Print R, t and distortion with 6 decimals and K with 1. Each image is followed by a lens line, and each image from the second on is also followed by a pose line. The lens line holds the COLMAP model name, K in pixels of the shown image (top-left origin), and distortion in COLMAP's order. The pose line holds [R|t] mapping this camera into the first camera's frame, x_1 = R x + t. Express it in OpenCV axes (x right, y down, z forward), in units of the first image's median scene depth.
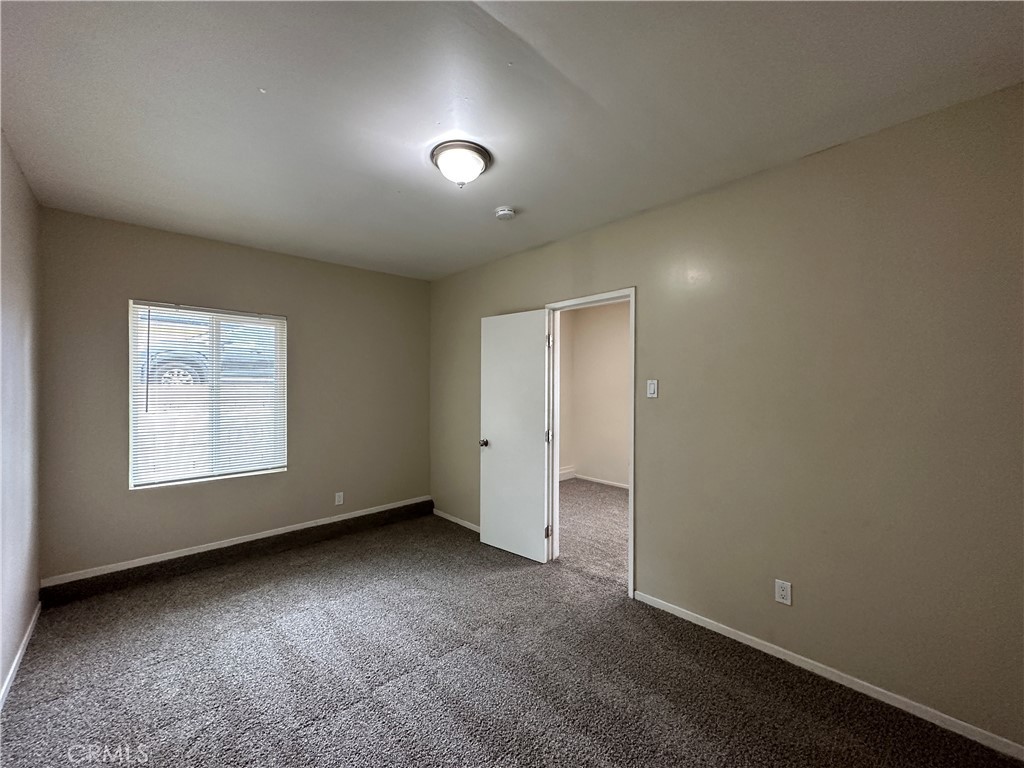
lens RADIAL K [[407.8, 0, 509.1], [0, 407.8, 388.6], [0, 0, 1]] dist [-0.001007, 0.000441]
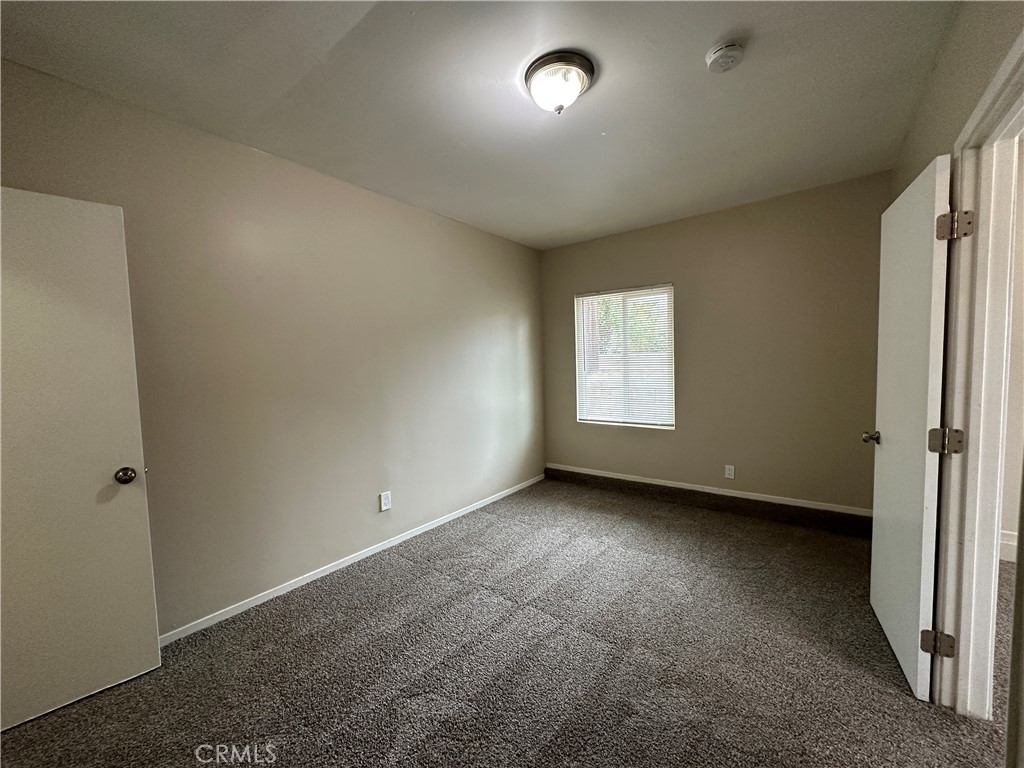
lens RADIAL K [[407.8, 0, 513.1], [0, 407.8, 382.8], [0, 0, 1]] dist [-0.001007, 0.000441]
pose [[0.167678, 0.045371, -0.984797, 0.487595], [0.019480, 0.998593, 0.049323, 0.022912], [0.985649, -0.027454, 0.166558, 0.477894]]
